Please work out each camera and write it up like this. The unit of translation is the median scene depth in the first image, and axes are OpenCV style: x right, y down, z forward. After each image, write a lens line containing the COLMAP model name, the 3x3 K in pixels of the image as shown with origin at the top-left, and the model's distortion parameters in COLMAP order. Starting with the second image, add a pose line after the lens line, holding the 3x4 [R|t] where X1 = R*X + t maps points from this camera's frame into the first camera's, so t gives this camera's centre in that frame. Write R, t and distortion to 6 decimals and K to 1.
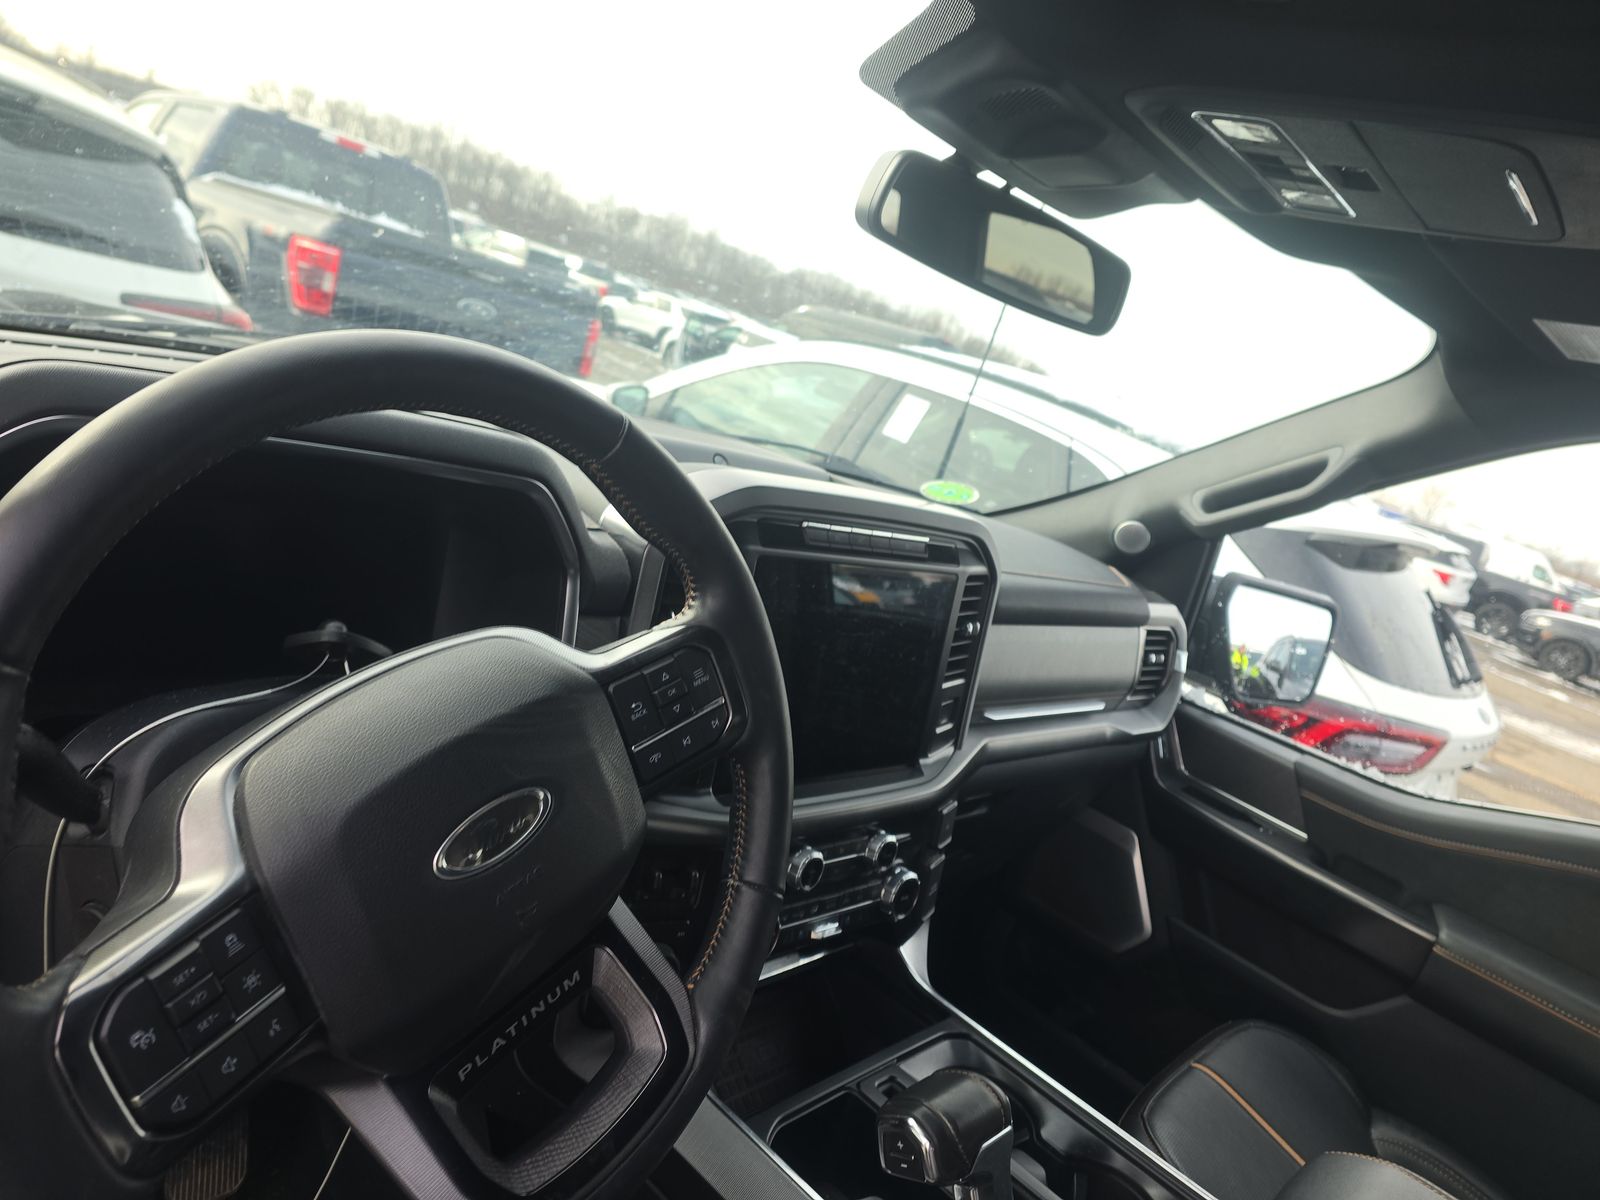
lens RADIAL K [[1087.4, 0, 793.0], [0, 1087.4, 593.7], [0, 0, 1]] dist [0.058132, -0.040024]
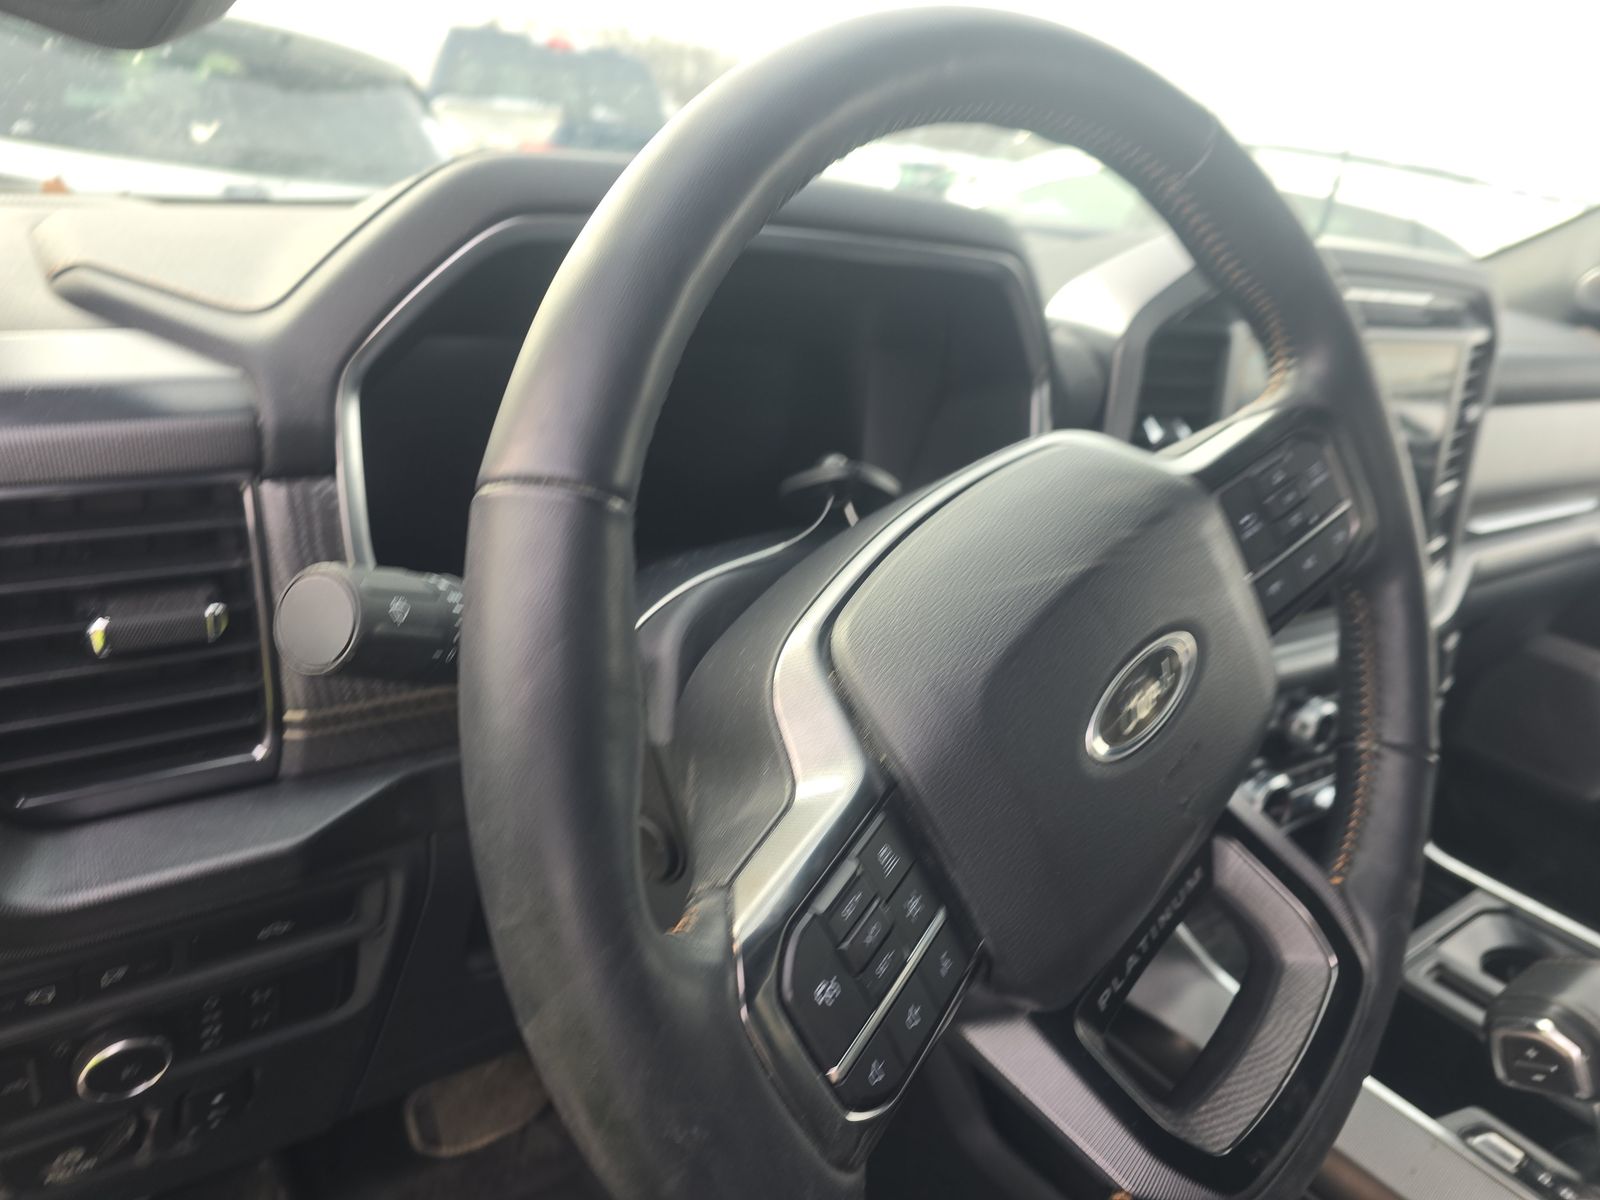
lens RADIAL K [[1087.4, 0, 794.3], [0, 1087.4, 602.2], [0, 0, 1]] dist [0.058132, -0.040024]
pose [[0.971255, -0.089948, -0.220391, -0.128623], [0.116494, 0.987020, 0.110550, 0.018413], [0.207587, -0.133046, 0.969127, 0.096931]]
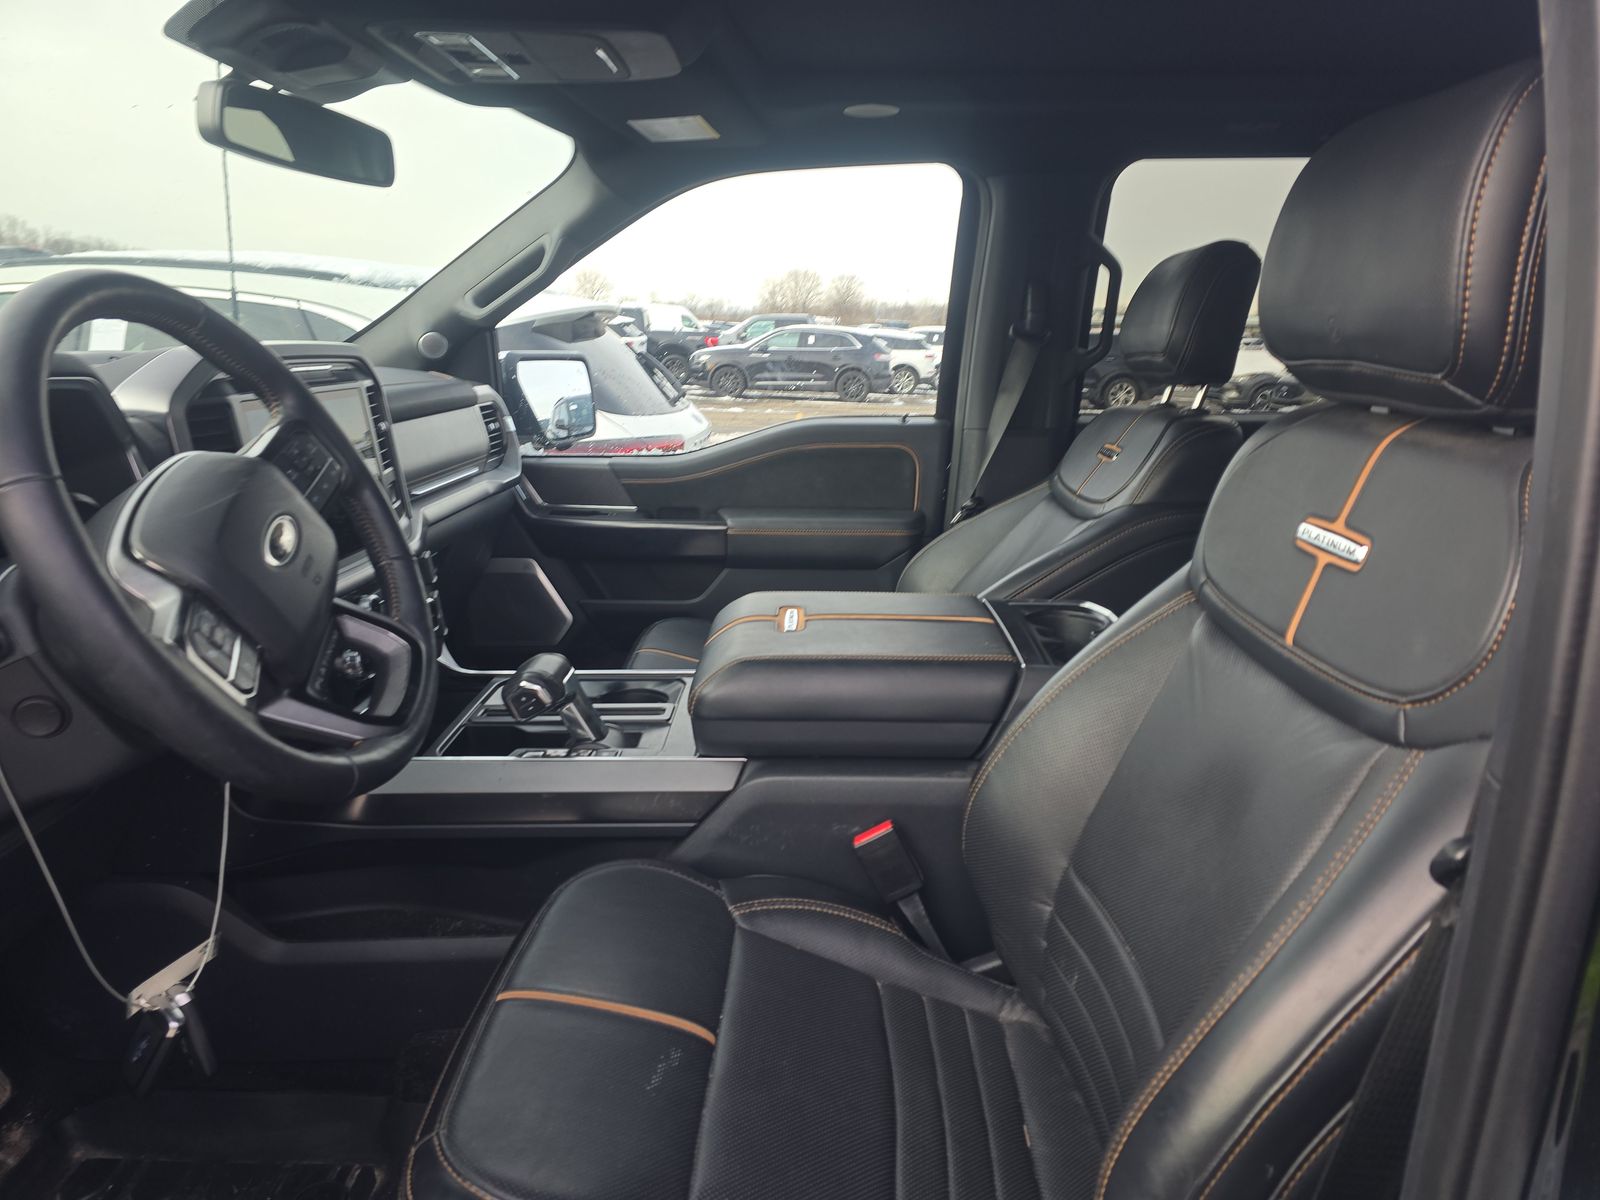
lens RADIAL K [[1087.4, 0, 815.4], [0, 1087.4, 579.3], [0, 0, 1]] dist [0.058132, -0.040024]
pose [[0.710792, -0.422295, 0.562531, -0.260301], [0.350348, 0.906017, 0.237465, 0.059933], [-0.609943, 0.028293, 0.791940, -0.340217]]
